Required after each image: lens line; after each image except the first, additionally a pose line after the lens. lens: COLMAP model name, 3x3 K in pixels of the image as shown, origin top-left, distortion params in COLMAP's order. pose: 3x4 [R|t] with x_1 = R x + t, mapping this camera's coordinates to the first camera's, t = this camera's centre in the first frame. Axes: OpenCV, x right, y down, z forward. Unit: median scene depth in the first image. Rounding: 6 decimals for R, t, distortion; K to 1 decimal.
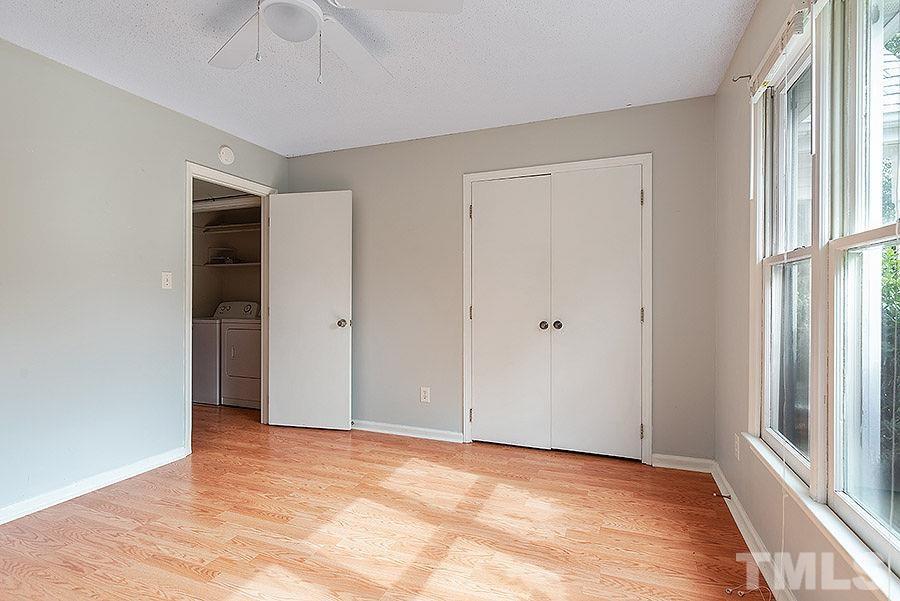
lens RADIAL K [[438.0, 0, 455.5], [0, 438.0, 298.1], [0, 0, 1]] dist [-0.000611, -0.000433]
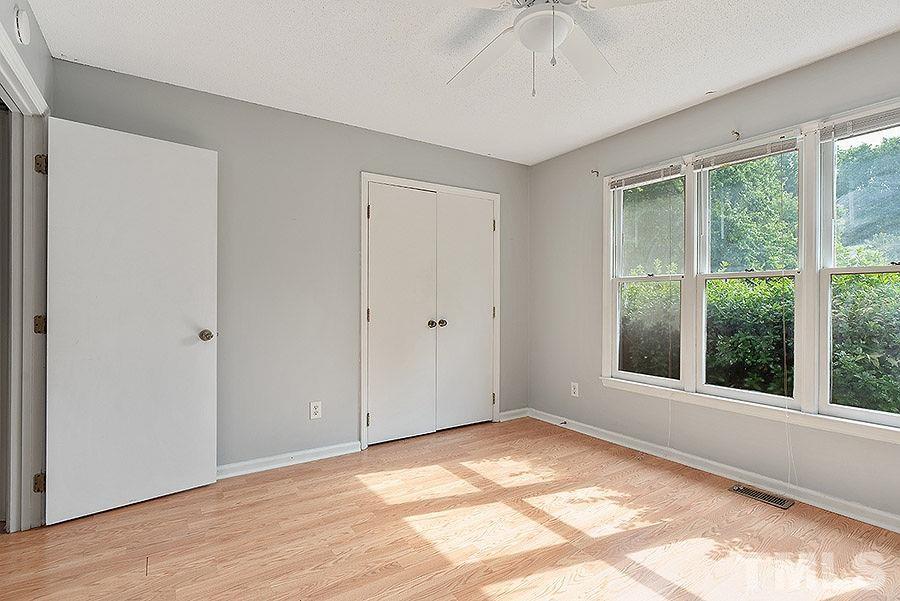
lens RADIAL K [[438.0, 0, 455.3], [0, 438.0, 299.8], [0, 0, 1]] dist [-0.000611, -0.000433]
pose [[0.575800, 0.000120, 0.817591, -0.769105], [0.000595, 1.000000, -0.000566, 0.000461], [-0.817591, 0.000813, 0.575799, 0.329006]]
